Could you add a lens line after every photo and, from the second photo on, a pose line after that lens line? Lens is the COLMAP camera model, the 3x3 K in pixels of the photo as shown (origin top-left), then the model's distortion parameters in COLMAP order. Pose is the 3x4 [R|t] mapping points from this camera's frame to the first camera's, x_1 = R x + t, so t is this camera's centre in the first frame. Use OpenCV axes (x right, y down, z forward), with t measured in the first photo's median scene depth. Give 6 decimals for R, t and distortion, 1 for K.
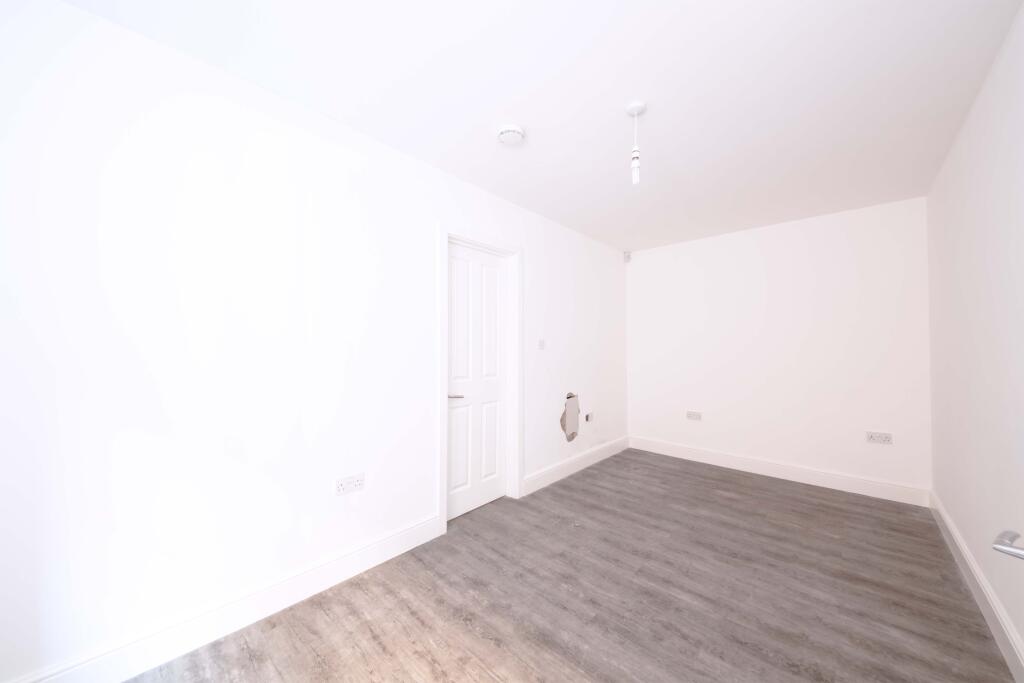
lens RADIAL K [[354.4, 0, 506.6], [0, 354.4, 344.8], [0, 0, 1]] dist [-0.001396, -0.000875]
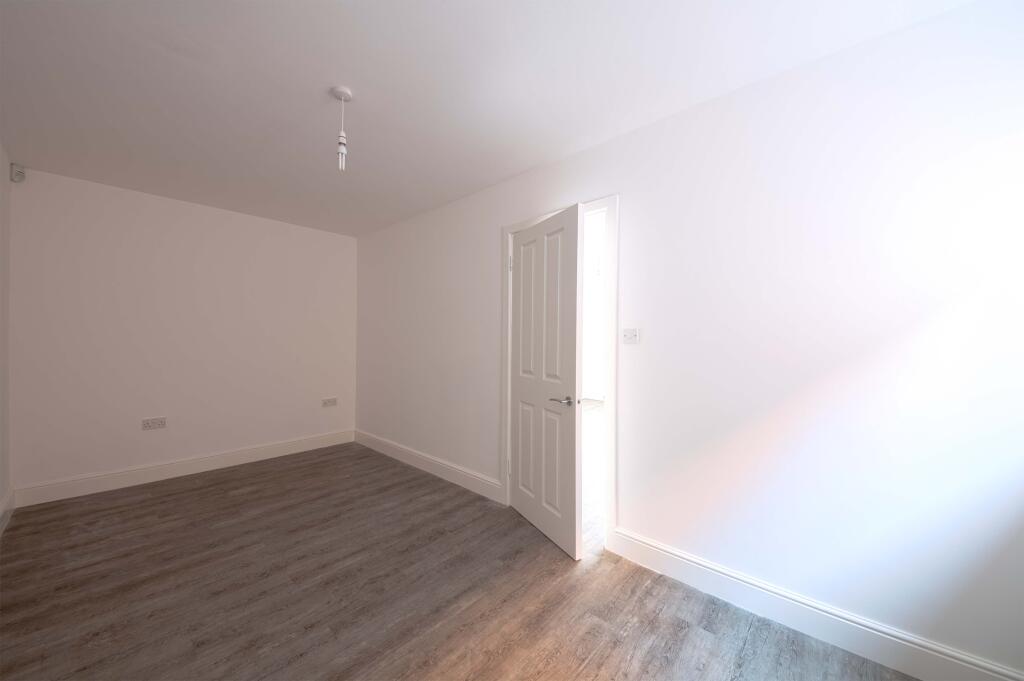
lens RADIAL K [[388.8, 0, 514.8], [0, 388.8, 336.0], [0, 0, 1]] dist [-0.008114, -0.000517]
pose [[-0.029306, 0.000376, 0.999570, -0.583814], [-0.011675, 0.999932, -0.000718, 0.005526], [-0.999502, -0.011691, -0.029300, 0.433609]]
